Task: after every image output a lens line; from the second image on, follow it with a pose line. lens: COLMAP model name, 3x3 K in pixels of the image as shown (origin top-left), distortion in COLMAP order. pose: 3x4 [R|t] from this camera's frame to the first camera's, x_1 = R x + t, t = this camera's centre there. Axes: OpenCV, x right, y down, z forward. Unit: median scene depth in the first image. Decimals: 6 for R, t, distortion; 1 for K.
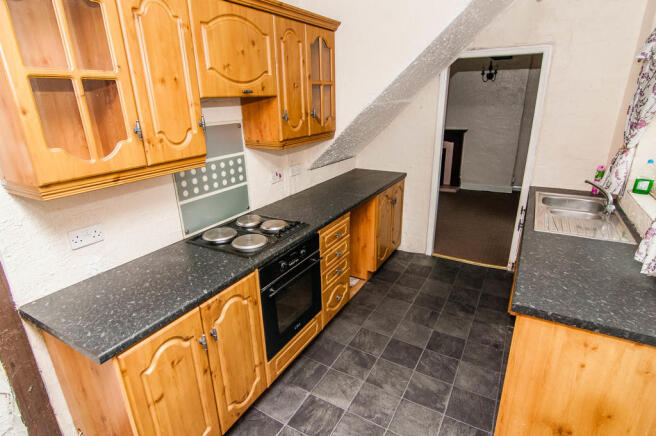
lens RADIAL K [[347.1, 0, 330.3], [0, 347.1, 219.0], [0, 0, 1]] dist [-0.001642, -0.000467]
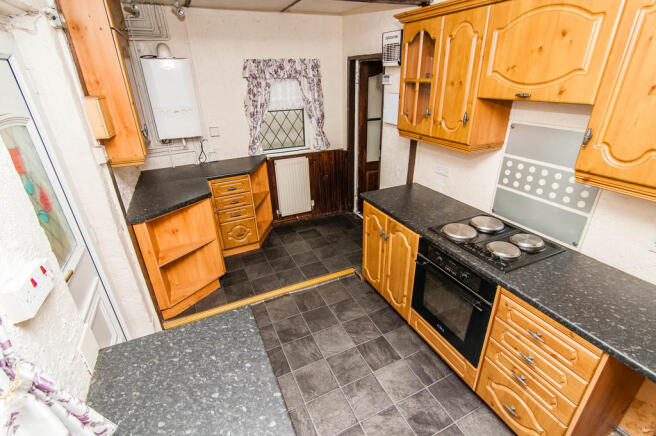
lens RADIAL K [[309.6, 0, 330.9], [0, 309.6, 217.9], [0, 0, 1]] dist [0.000635, 0.000065]
pose [[-0.568182, 0.378349, -0.730768, 0.685354], [-0.243066, 0.771250, 0.588296, -0.434062], [0.786186, 0.511884, -0.346247, 0.962669]]
